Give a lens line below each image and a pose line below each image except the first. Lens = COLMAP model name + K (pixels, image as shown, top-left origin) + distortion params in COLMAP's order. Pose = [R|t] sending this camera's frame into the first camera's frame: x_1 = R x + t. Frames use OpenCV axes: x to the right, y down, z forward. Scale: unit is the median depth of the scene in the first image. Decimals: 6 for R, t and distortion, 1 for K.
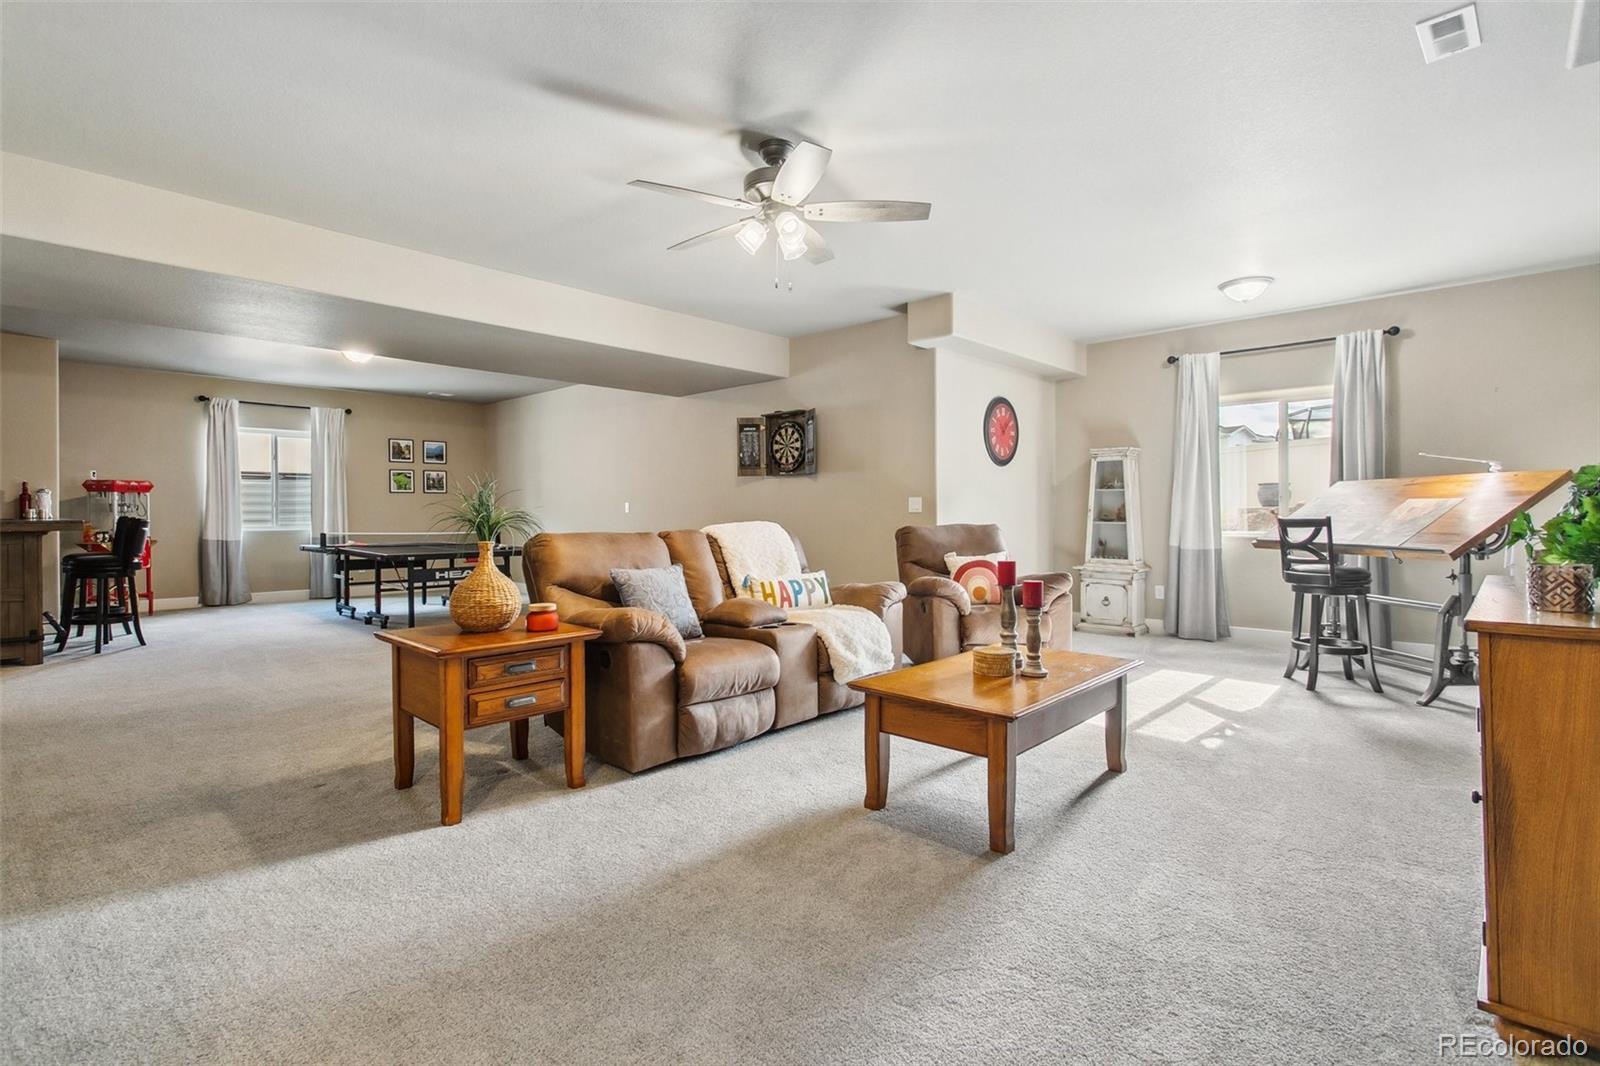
lens RADIAL K [[767.0, 0, 800.2], [0, 767.0, 515.0], [0, 0, 1]] dist [0.002908, 0.001893]
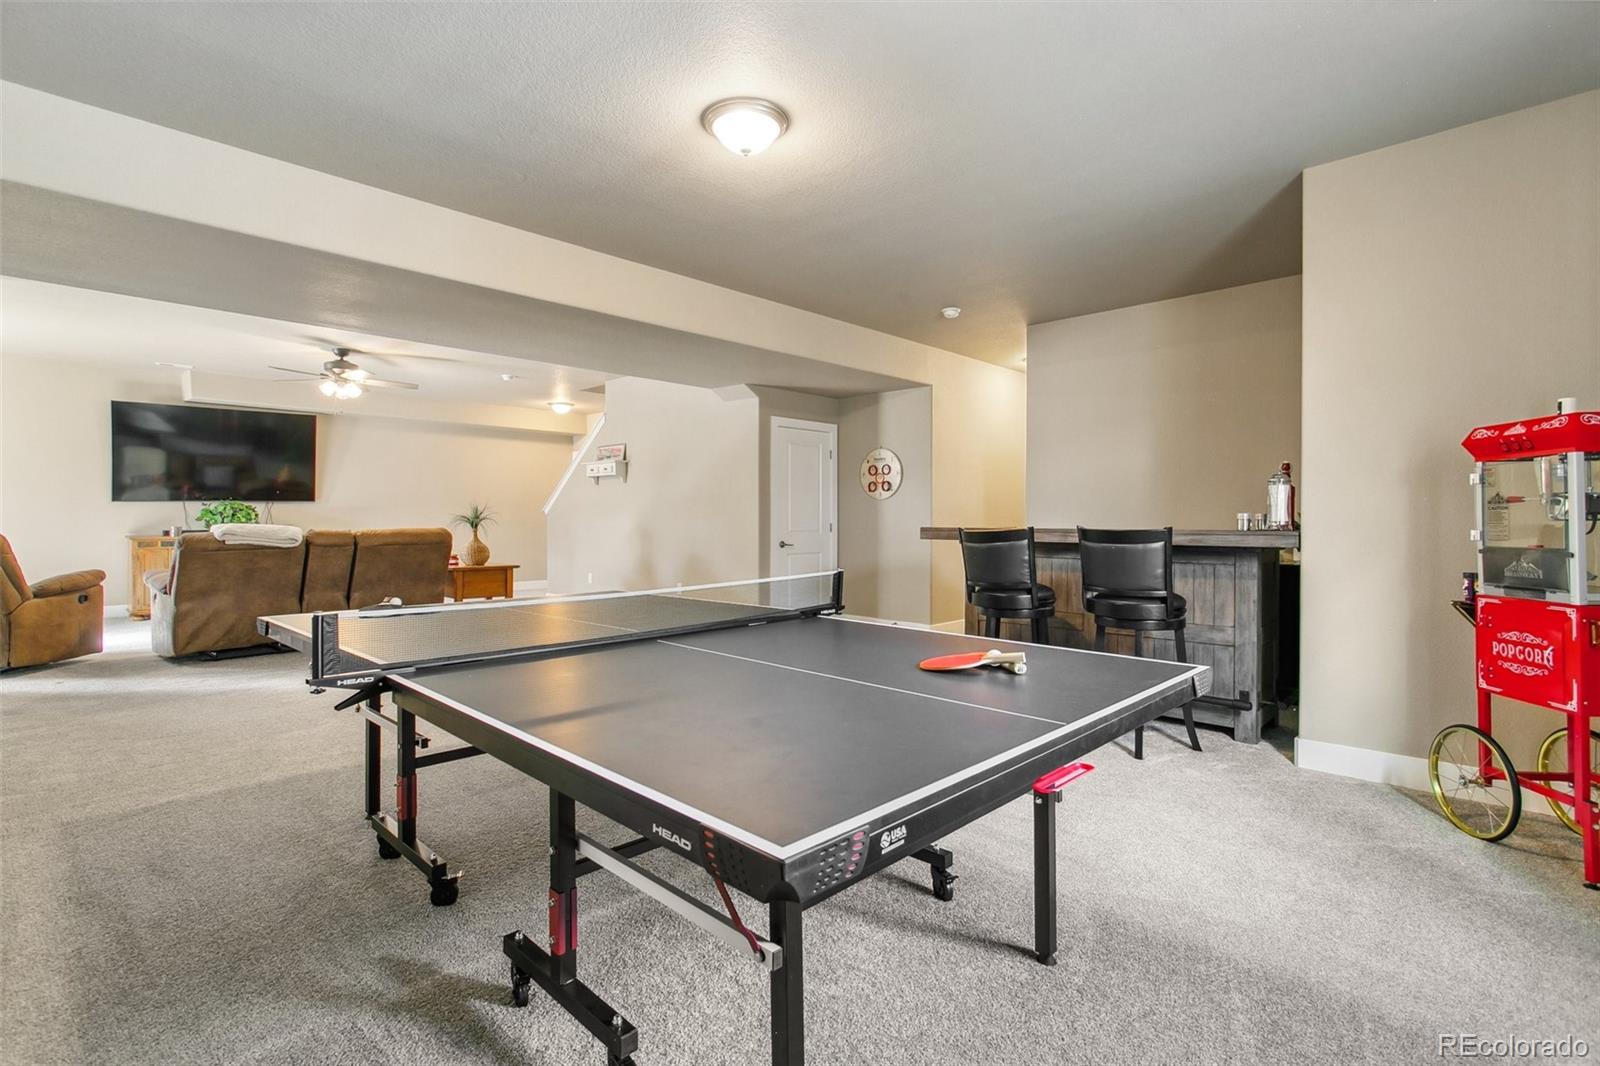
lens RADIAL K [[767.0, 0, 800.2], [0, 767.0, 515.0], [0, 0, 1]] dist [0.002908, 0.001893]
pose [[-0.999982, 0.003886, -0.004589, -0.557280], [0.003881, 0.999992, 0.001131, -0.007179], [0.004593, 0.001113, -0.999989, 1.289569]]
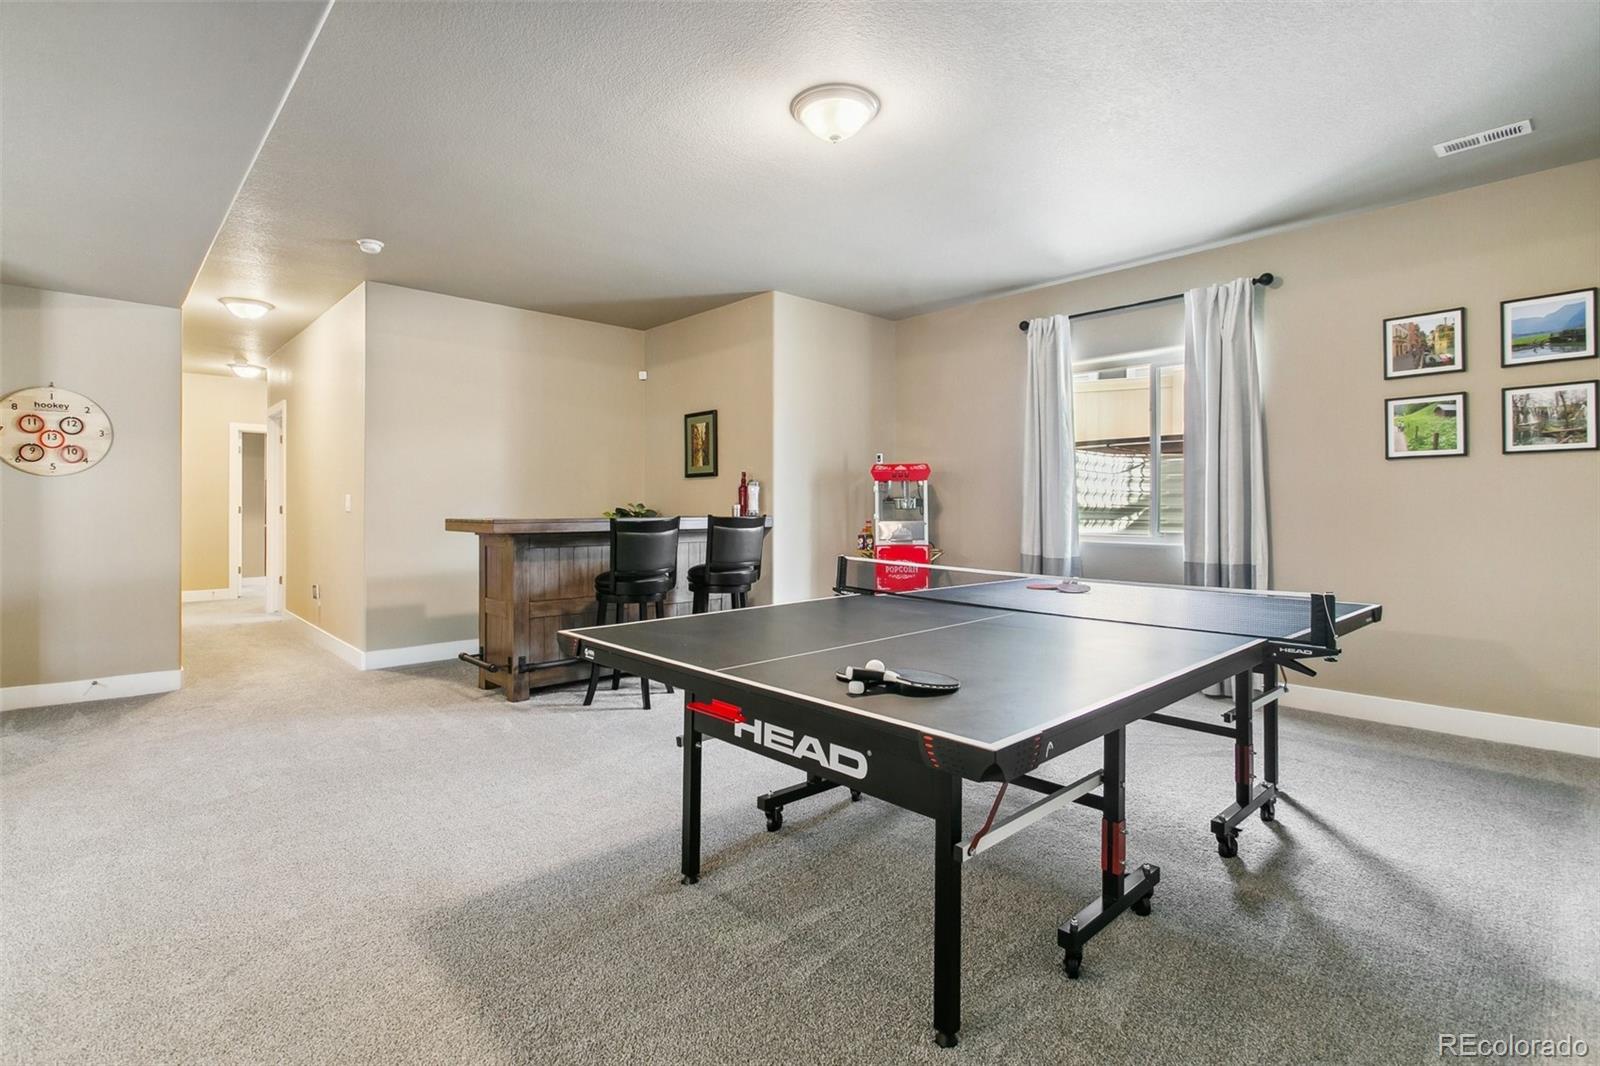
lens RADIAL K [[767.0, 0, 800.2], [0, 767.0, 515.0], [0, 0, 1]] dist [0.002908, 0.001893]
pose [[-0.074765, 0.009301, -0.997158, -0.161978], [-0.005026, 0.999940, 0.009704, -0.004455], [0.997188, 0.005737, -0.074714, 0.941498]]
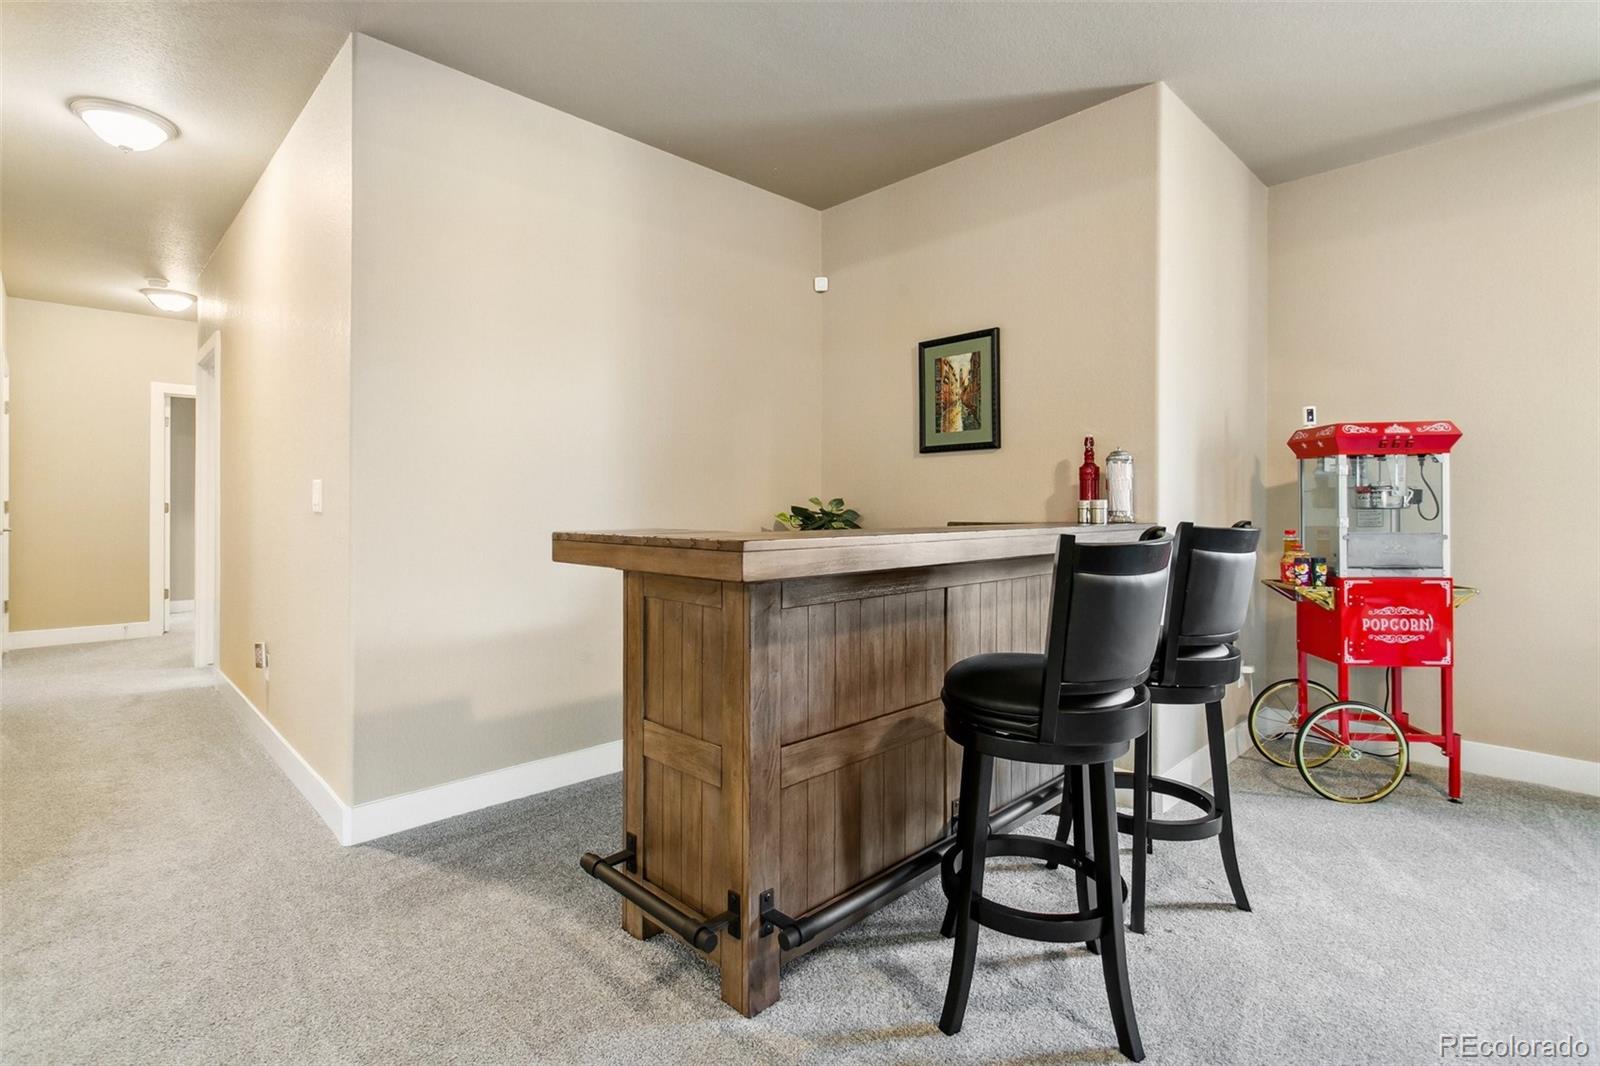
lens RADIAL K [[754.2, 0, 798.2], [0, 754.2, 511.2], [0, 0, 1]] dist [0.006088, 0.000164]
pose [[-0.052393, 0.006447, -0.998606, -0.485691], [-0.006381, 0.999957, 0.006790, -0.003072], [0.998606, 0.006728, -0.052349, 0.722684]]
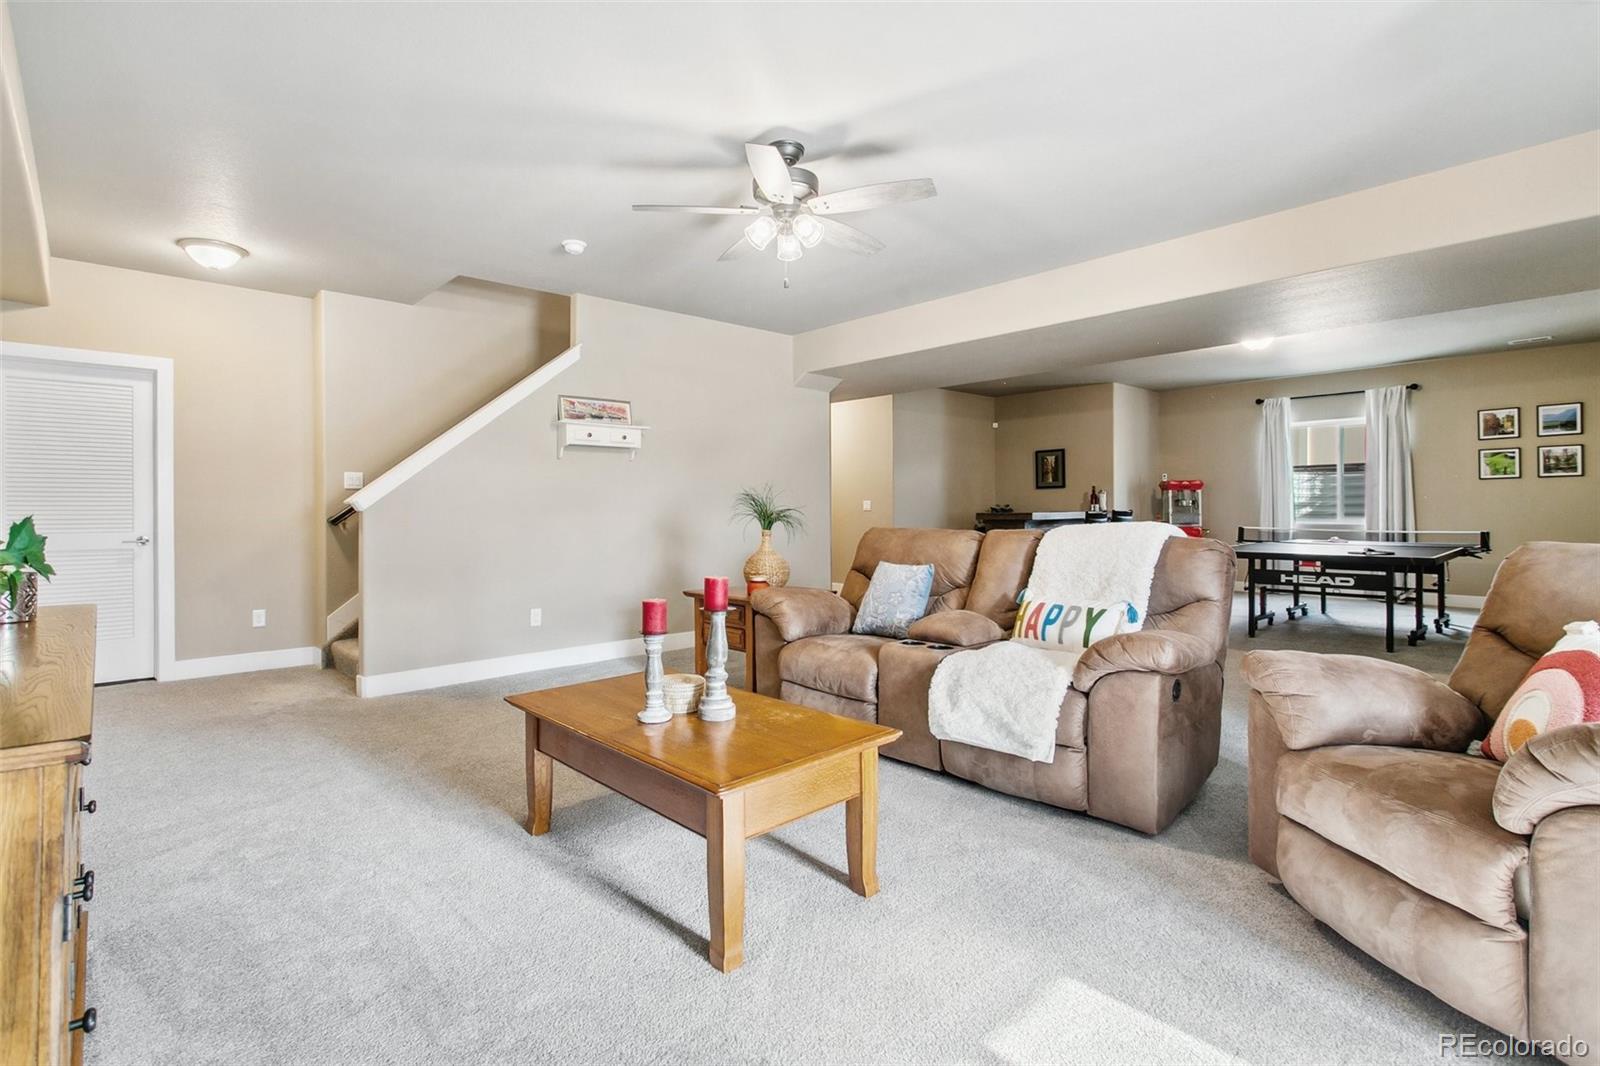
lens RADIAL K [[780.0, 0, 780.1], [0, 780.0, 518.4], [0, 0, 1]] dist [0.002680, -0.000089]
pose [[-0.089238, 0.014247, -0.995908, 0.417873], [0.003386, 0.999896, 0.014001, -0.003597], [0.996005, -0.002123, -0.089277, 0.459375]]
